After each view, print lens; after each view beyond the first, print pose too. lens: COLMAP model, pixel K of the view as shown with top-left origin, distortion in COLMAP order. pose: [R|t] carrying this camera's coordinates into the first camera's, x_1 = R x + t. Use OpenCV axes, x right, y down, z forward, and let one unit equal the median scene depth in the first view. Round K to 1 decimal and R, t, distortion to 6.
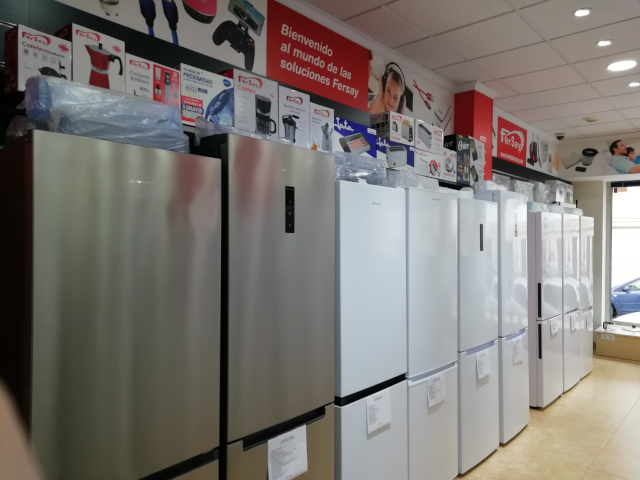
lens RADIAL K [[470.4, 0, 322.3], [0, 470.4, 237.9], [0, 0, 1]] dist [0.022439, -0.003491]
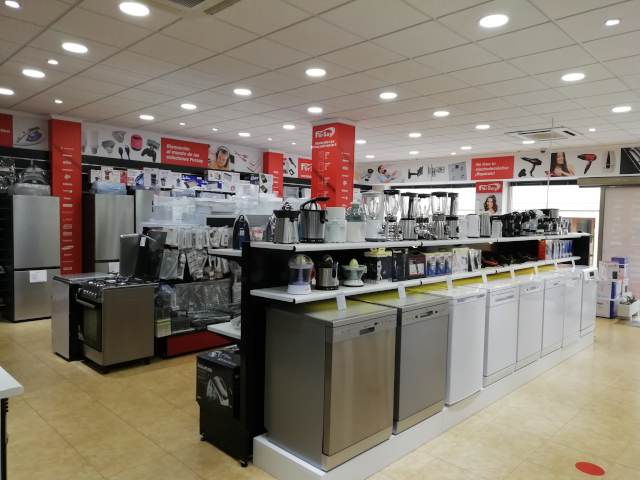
lens RADIAL K [[470.4, 0, 321.8], [0, 470.4, 239.6], [0, 0, 1]] dist [0.022439, -0.003491]
pose [[0.998878, 0.017080, -0.044159, 1.067282], [-0.014845, 0.998616, 0.050459, -0.000868], [0.044960, -0.049747, 0.997749, -2.057058]]
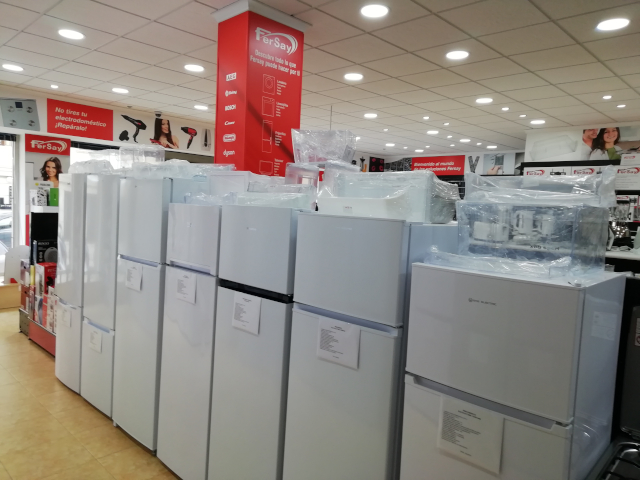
lens RADIAL K [[470.4, 0, 324.4], [0, 470.4, 244.0], [0, 0, 1]] dist [0.022439, -0.003491]
pose [[-0.007388, -0.098425, 0.995117, -1.490712], [-0.042924, 0.994258, 0.098021, -0.060990], [-0.999051, -0.041990, -0.011570, 2.236713]]
